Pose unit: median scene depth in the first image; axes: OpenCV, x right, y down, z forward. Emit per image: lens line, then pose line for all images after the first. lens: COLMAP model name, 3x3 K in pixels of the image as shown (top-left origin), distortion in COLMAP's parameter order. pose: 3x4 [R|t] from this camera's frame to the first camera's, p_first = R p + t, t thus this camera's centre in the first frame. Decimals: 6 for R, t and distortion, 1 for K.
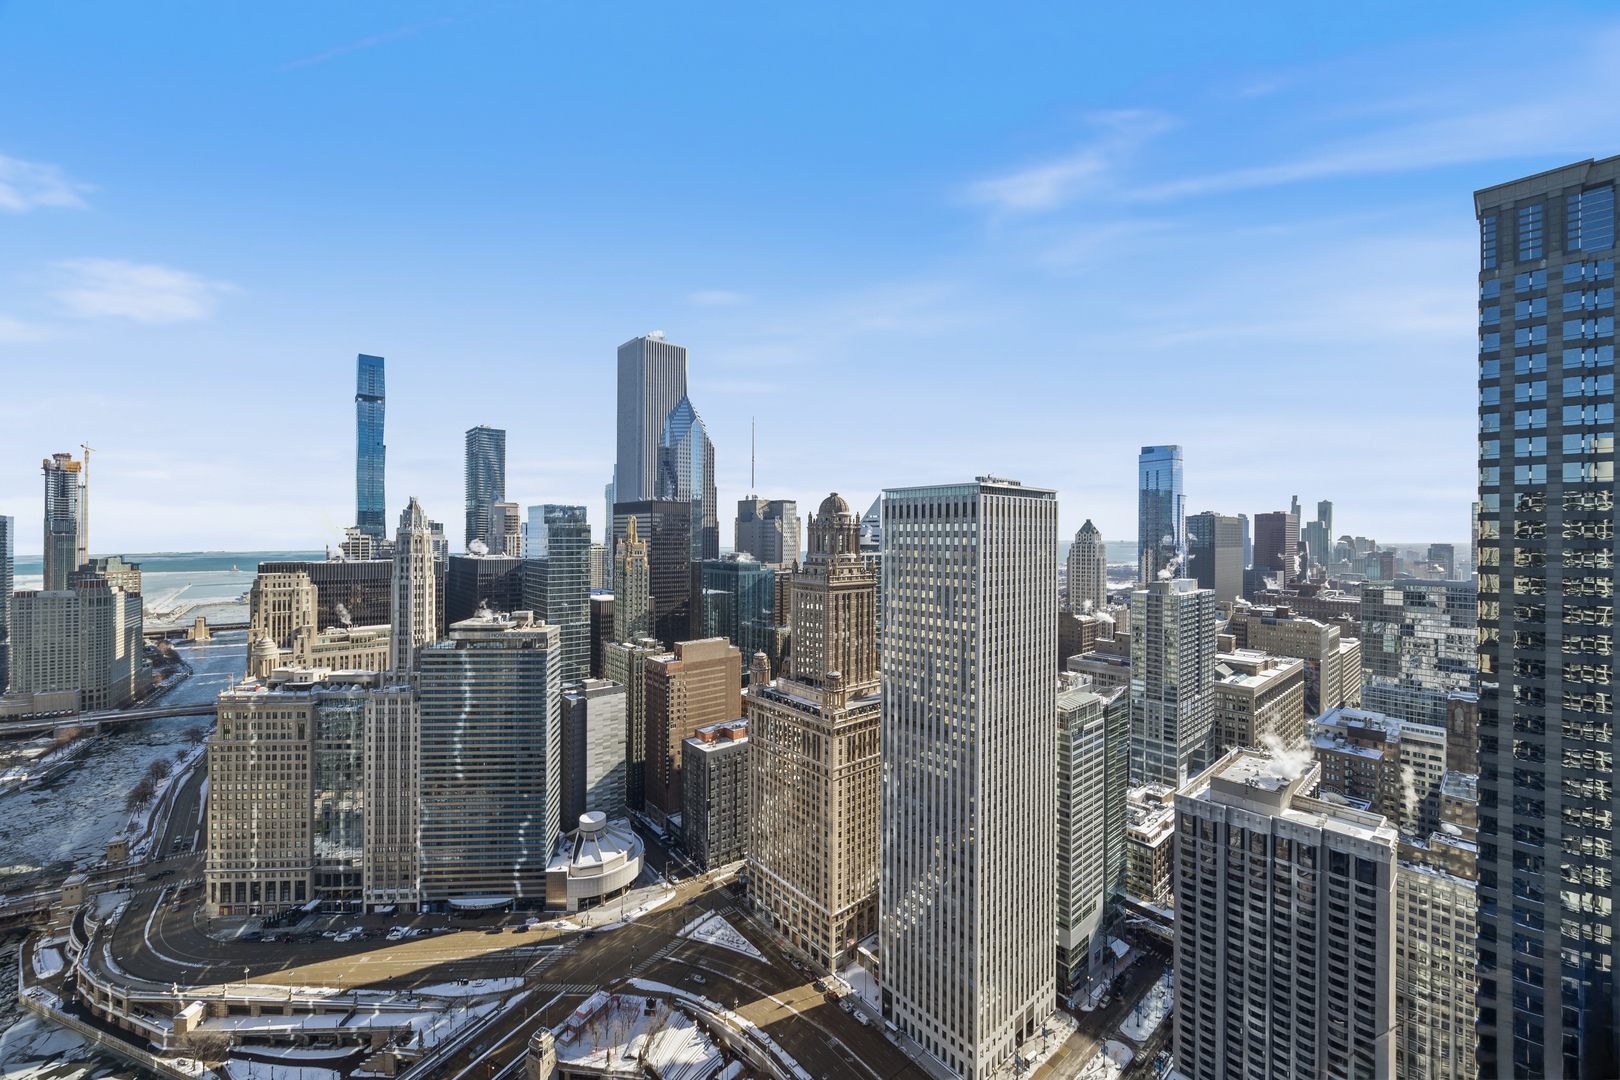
lens RADIAL K [[623.3, 0, 818.2], [0, 623.3, 537.1], [0, 0, 1]] dist [0.003904, -0.000999]
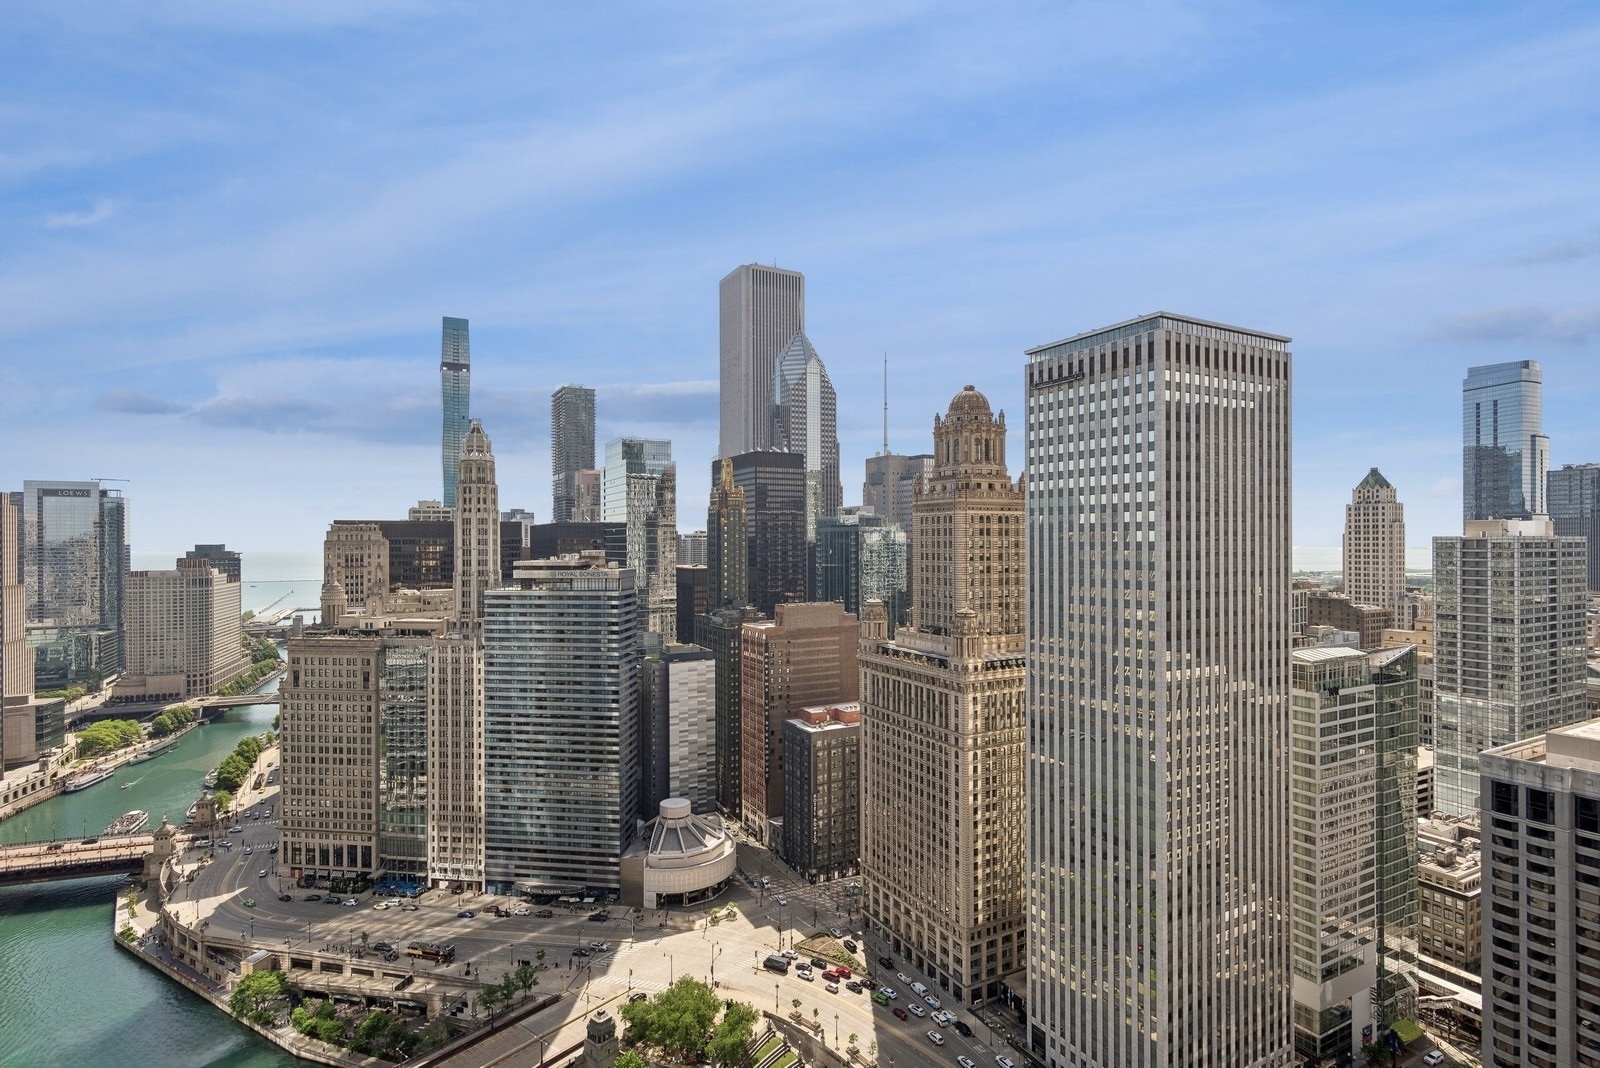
lens RADIAL K [[799.8, 0, 802.2], [0, 799.8, 529.5], [0, 0, 1]] dist [0.009190, 0.000284]
pose [[0.976114, -0.008744, -0.217084, 0.036061], [0.009341, 0.999955, 0.001725, 0.097039], [0.217059, -0.003712, 0.976151, 0.011177]]
